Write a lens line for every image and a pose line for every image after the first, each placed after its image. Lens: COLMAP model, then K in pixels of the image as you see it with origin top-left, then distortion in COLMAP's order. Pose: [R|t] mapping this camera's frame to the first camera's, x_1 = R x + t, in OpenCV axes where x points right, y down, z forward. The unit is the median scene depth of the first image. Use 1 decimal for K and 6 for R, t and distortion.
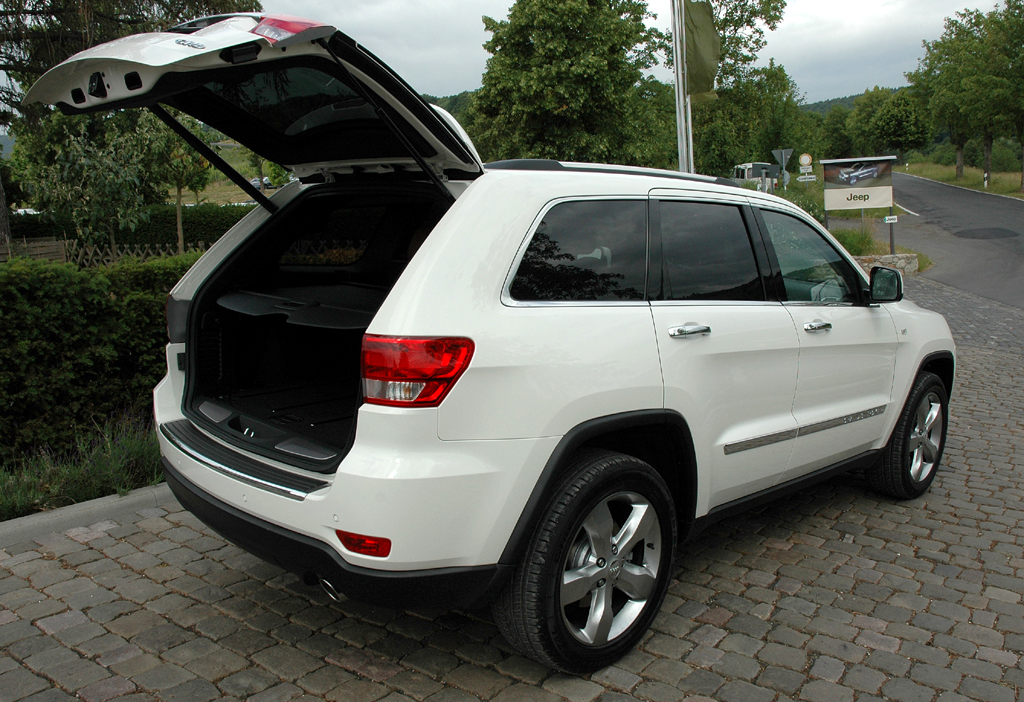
lens RADIAL K [[888.3, 0, 500.4], [0, 888.3, 351.1], [0, 0, 1]] dist [-0.154333, 0.109272]
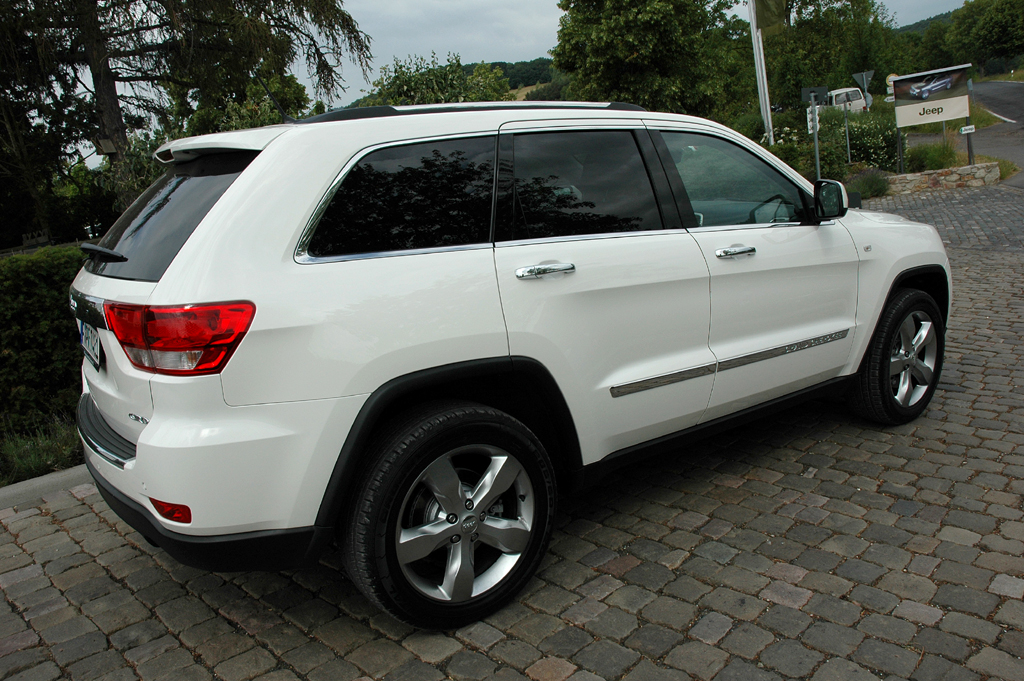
lens RADIAL K [[798.1, 0, 485.7], [0, 798.1, 339.4], [0, 0, 1]] dist [-0.146196, 0.097468]
pose [[0.981456, -0.062339, -0.181269, 0.266874], [0.073191, 0.995866, 0.053803, -0.000008], [0.177165, -0.066072, 0.981961, 0.135895]]
